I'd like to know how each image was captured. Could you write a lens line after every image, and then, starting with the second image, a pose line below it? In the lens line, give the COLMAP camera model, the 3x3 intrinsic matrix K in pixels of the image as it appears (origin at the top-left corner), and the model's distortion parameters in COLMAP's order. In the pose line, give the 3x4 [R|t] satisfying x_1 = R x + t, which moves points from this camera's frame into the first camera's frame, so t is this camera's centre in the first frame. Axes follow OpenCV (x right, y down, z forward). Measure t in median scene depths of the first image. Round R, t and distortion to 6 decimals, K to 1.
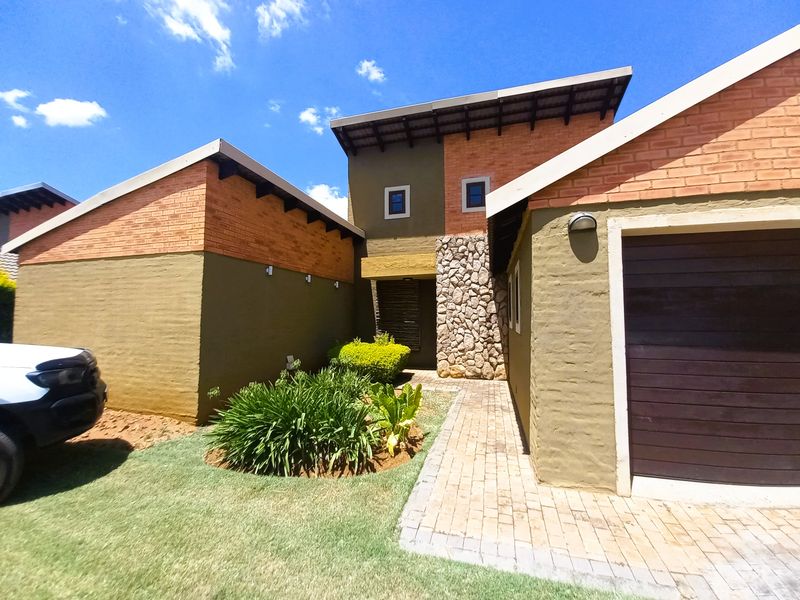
lens RADIAL K [[318.9, 0, 407.9], [0, 318.9, 298.8], [0, 0, 1]] dist [-0.007422, -0.003990]
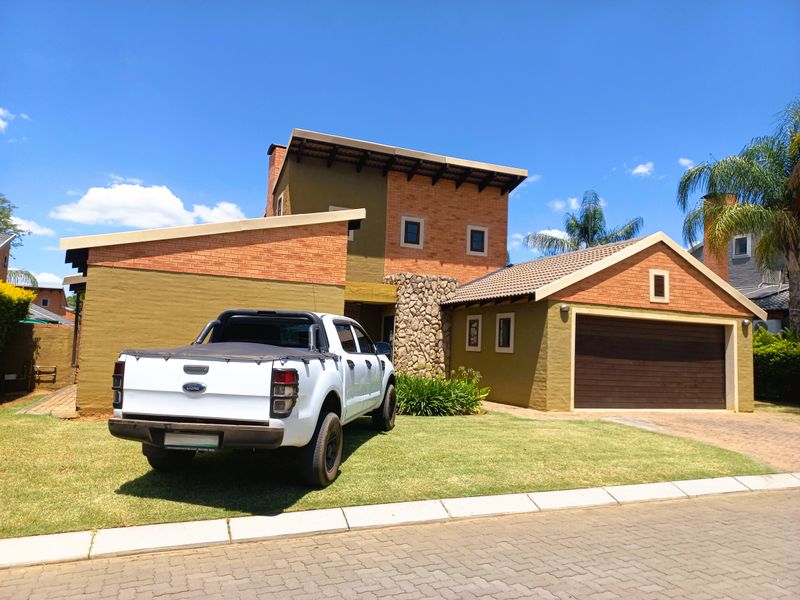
lens RADIAL K [[570.8, 0, 396.4], [0, 570.8, 300.6], [0, 0, 1]] dist [0.012538, 0.000387]
pose [[0.795037, 0.084374, 0.600663, -1.232276], [-0.075117, 0.996351, -0.040531, -0.003669], [-0.601891, -0.012897, 0.798474, -0.692620]]
